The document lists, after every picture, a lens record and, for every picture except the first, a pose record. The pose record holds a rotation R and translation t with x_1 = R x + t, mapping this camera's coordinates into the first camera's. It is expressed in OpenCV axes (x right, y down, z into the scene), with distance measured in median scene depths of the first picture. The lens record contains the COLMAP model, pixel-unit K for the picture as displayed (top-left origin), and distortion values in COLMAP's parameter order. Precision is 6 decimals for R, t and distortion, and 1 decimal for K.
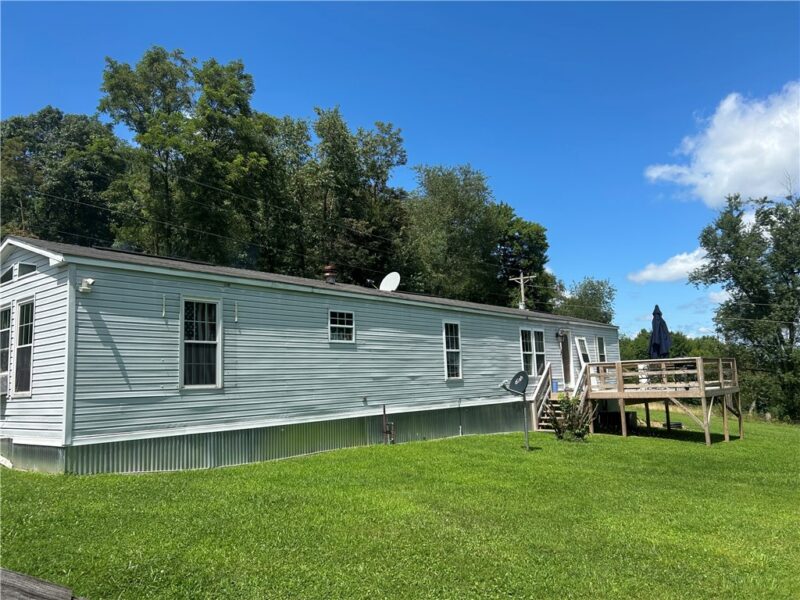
lens RADIAL K [[599.1, 0, 397.9], [0, 599.1, 306.8], [0, 0, 1]] dist [0.049282, -0.065418]
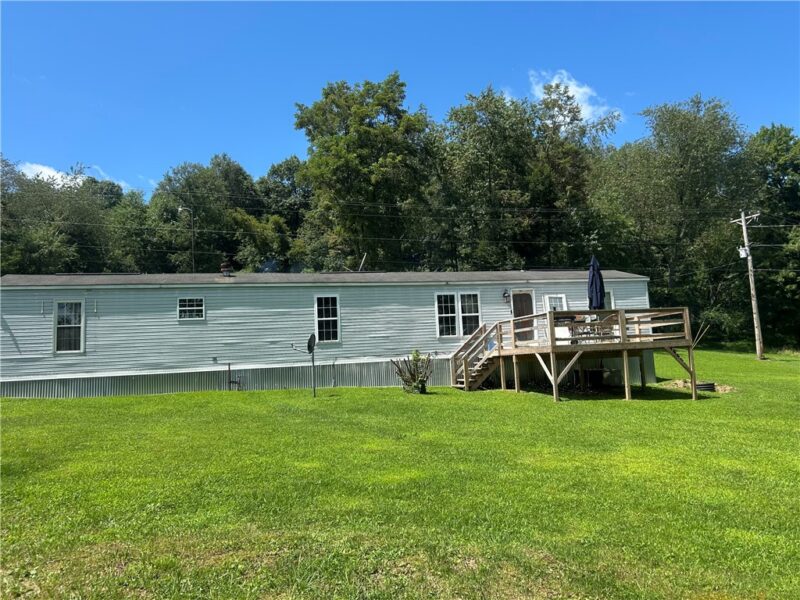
lens RADIAL K [[599.1, 0, 390.3], [0, 599.1, 288.7], [0, 0, 1]] dist [0.049282, -0.065418]
pose [[0.822239, -0.081689, -0.563249, 1.099885], [0.093666, 0.995574, -0.007655, 0.039900], [0.561381, -0.046464, 0.826252, 0.070217]]
